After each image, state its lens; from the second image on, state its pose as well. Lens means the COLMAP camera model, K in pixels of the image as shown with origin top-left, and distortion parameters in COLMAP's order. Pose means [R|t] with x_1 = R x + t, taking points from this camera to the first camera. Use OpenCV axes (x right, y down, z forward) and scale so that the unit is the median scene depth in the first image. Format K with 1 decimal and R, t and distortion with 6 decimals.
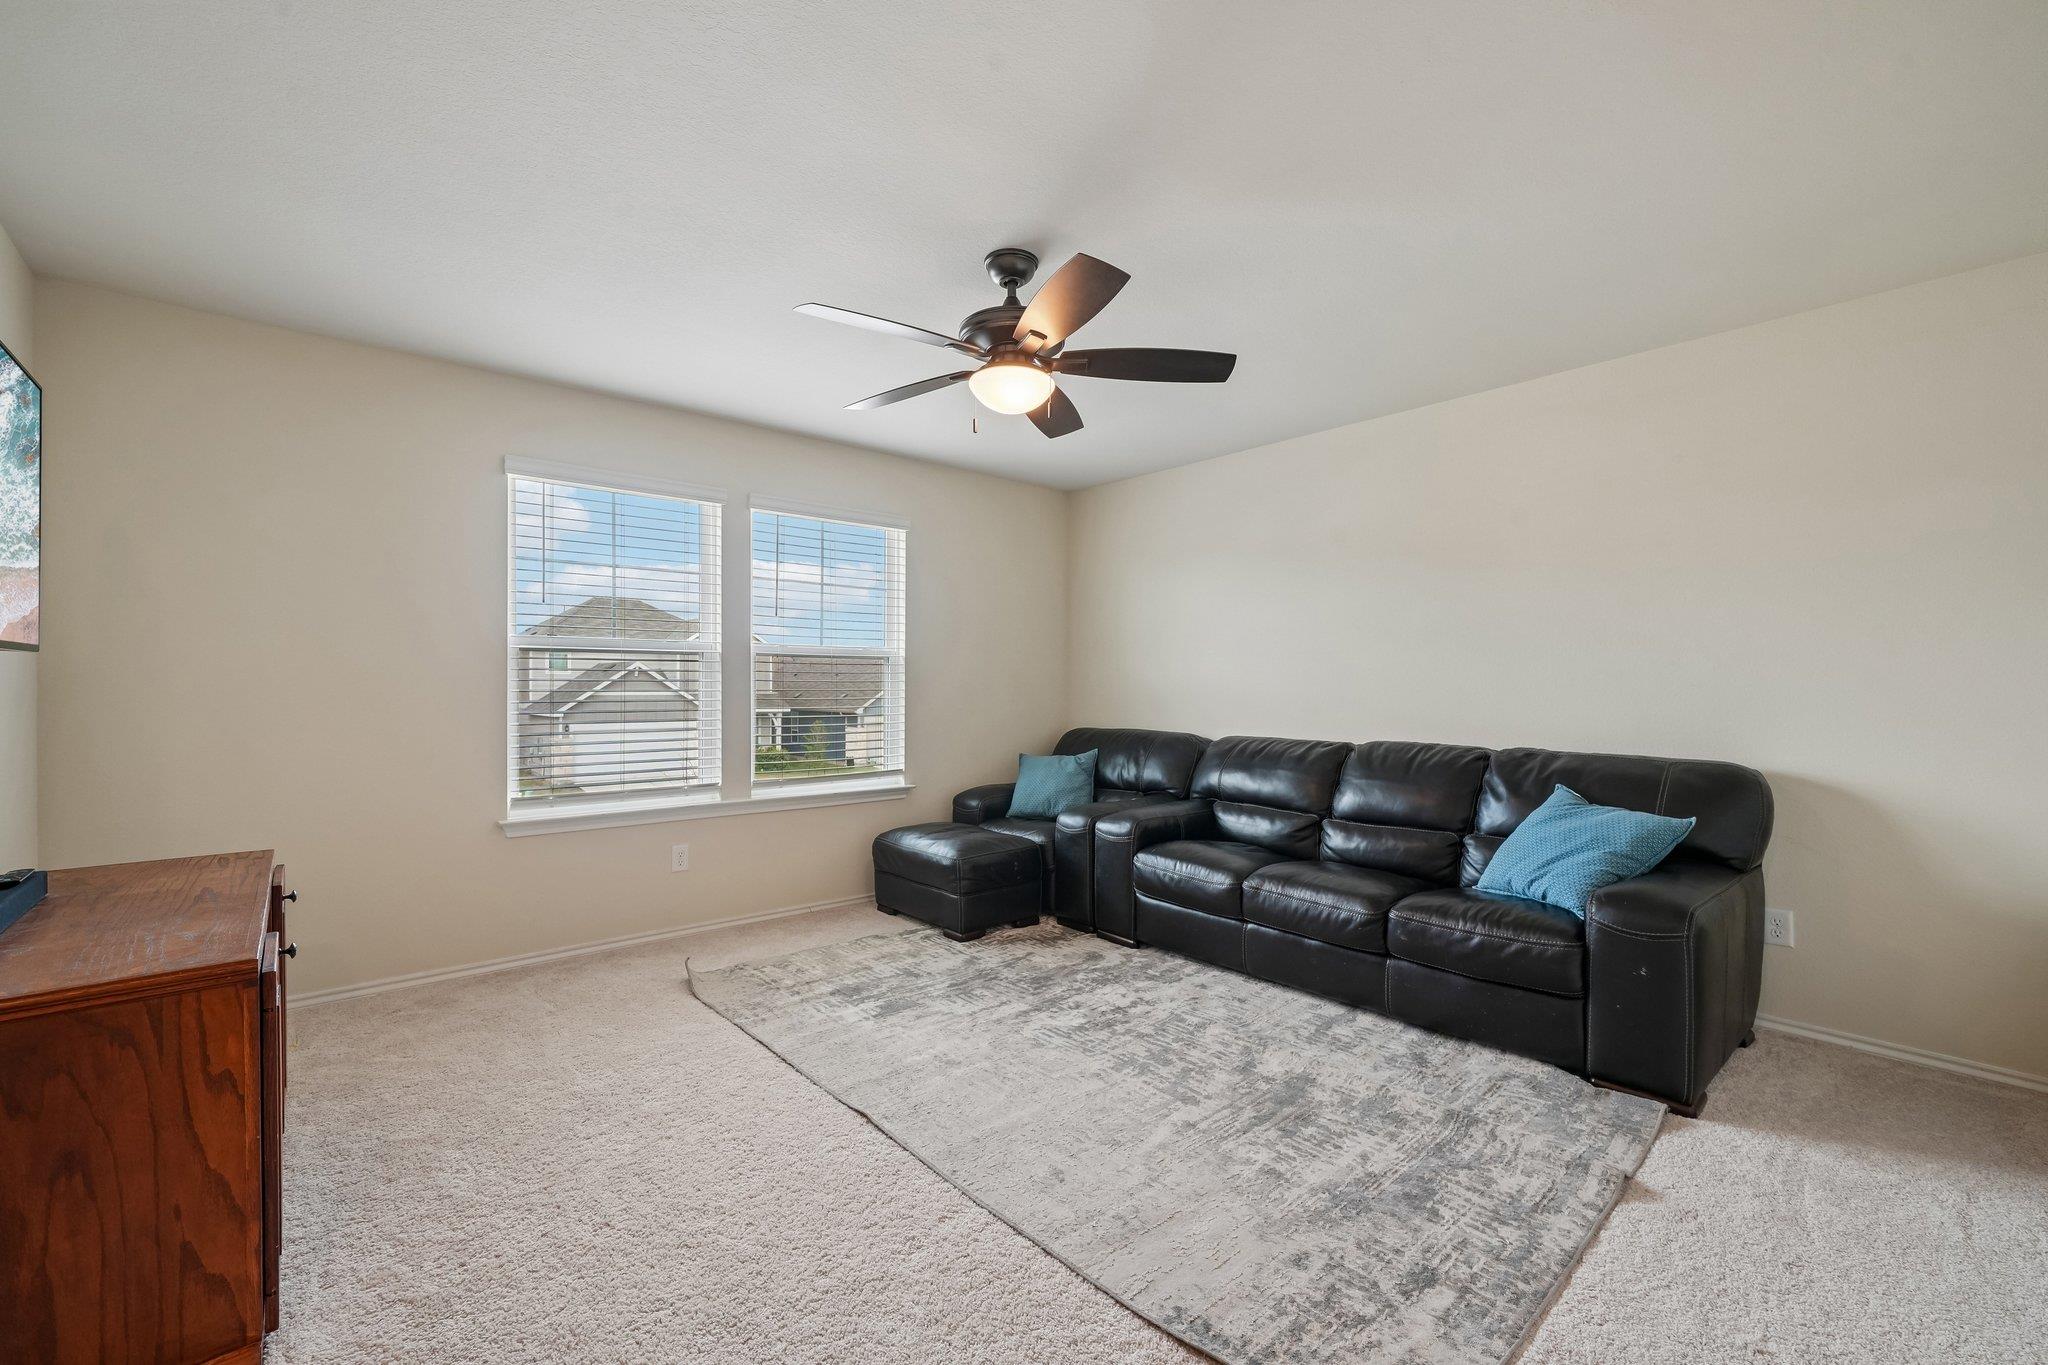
lens RADIAL K [[884.3, 0, 1030.9], [0, 884.3, 673.2], [0, 0, 1]] dist [-0.001618, 0.002189]
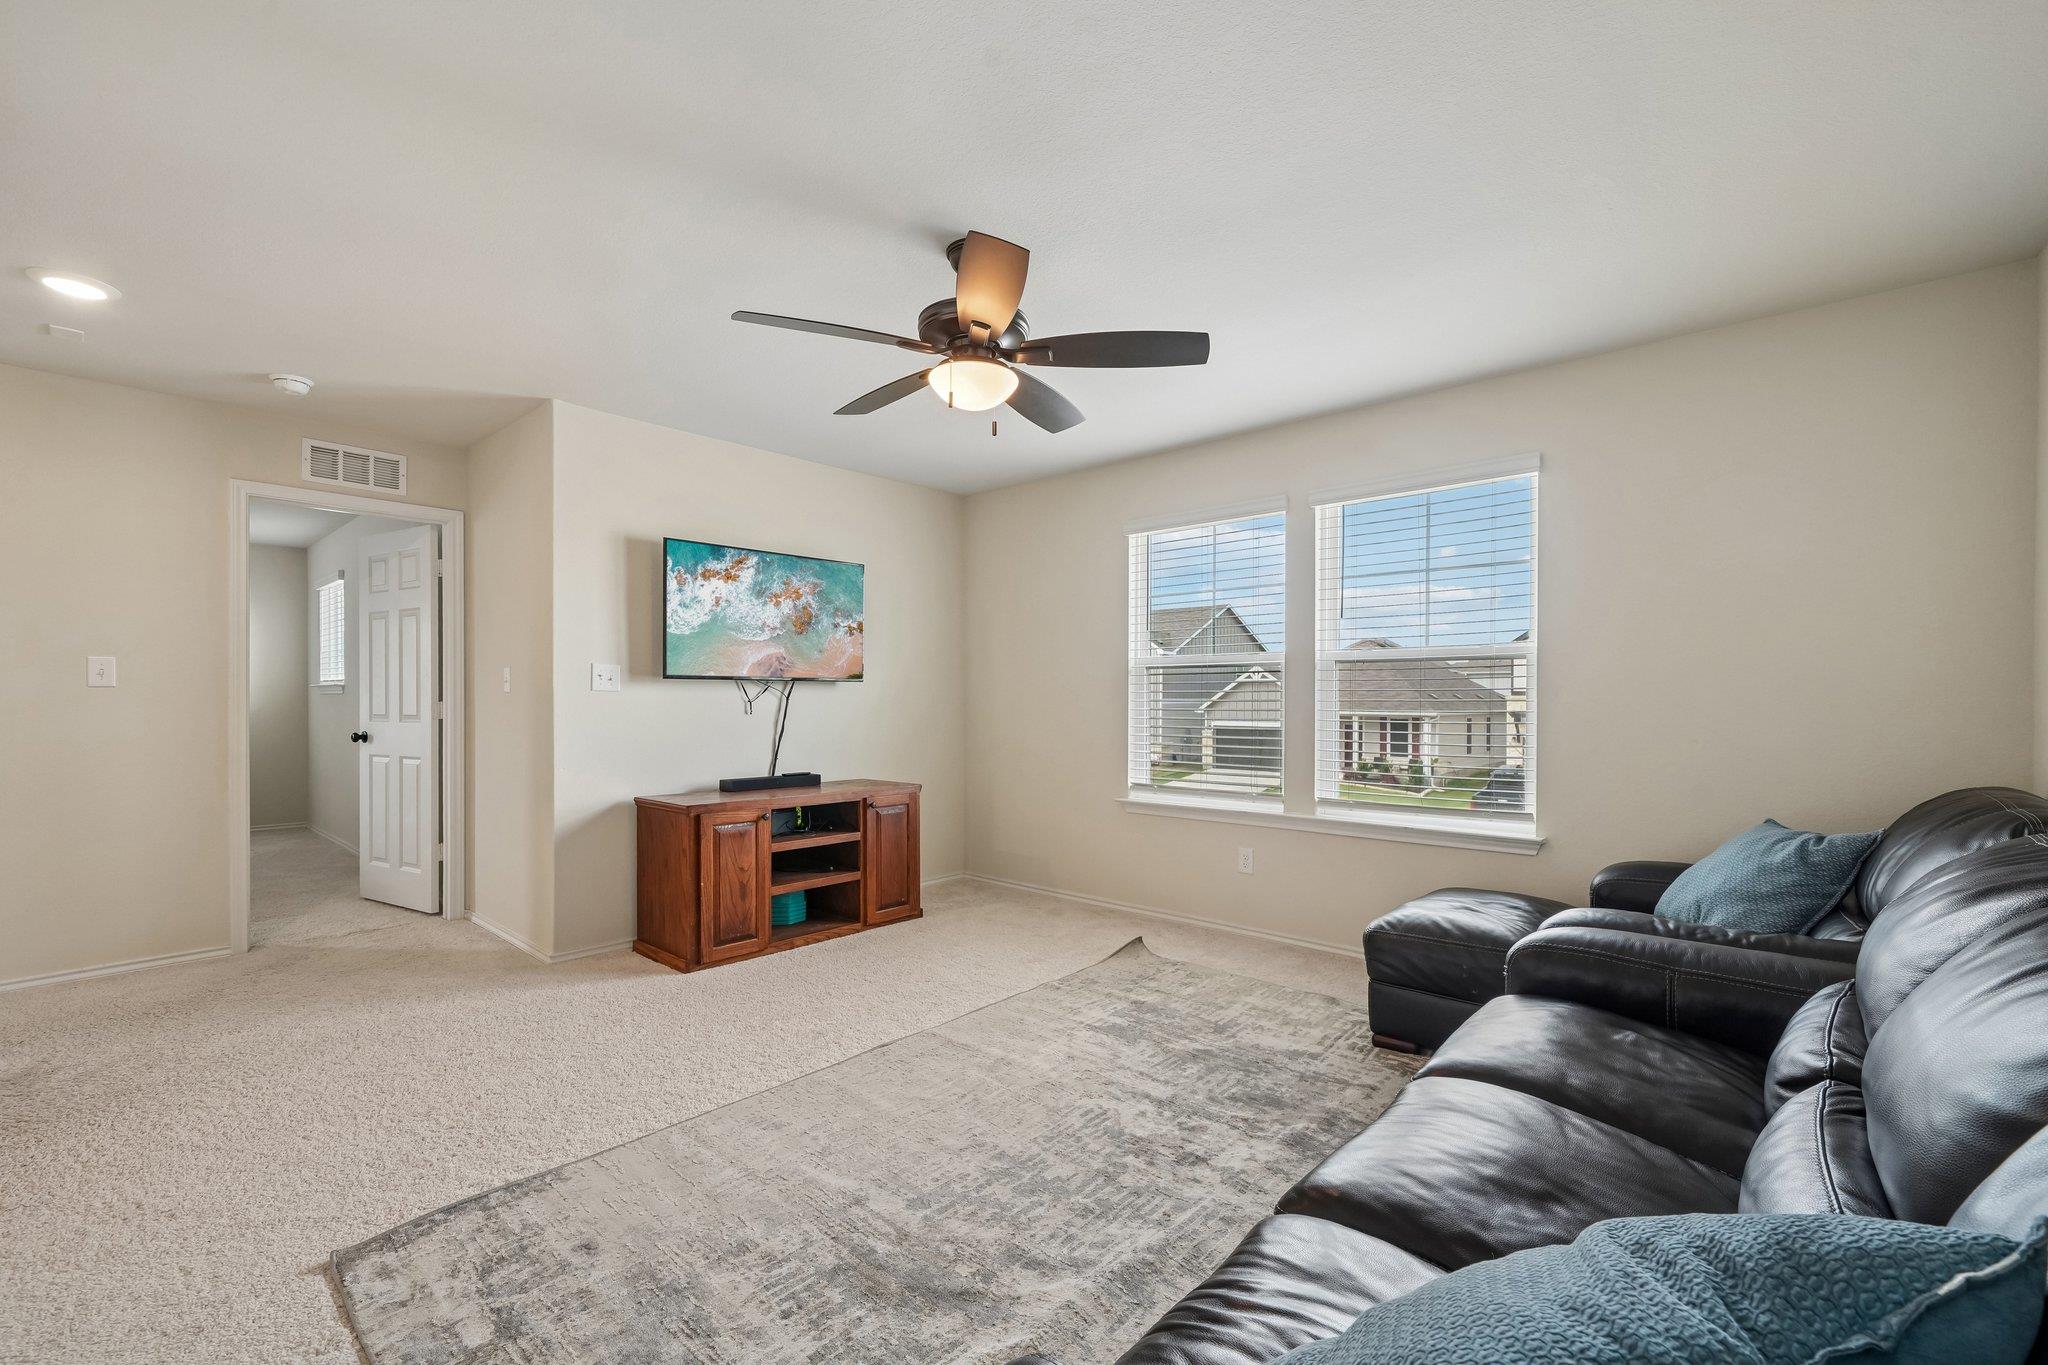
lens RADIAL K [[884.3, 0, 1015.5], [0, 884.3, 689.3], [0, 0, 1]] dist [-0.001618, 0.002189]
pose [[0.085333, -0.012098, -0.996279, 0.752387], [0.017405, 0.999792, -0.010650, 0.015265], [0.996200, -0.016431, 0.085526, 0.771222]]
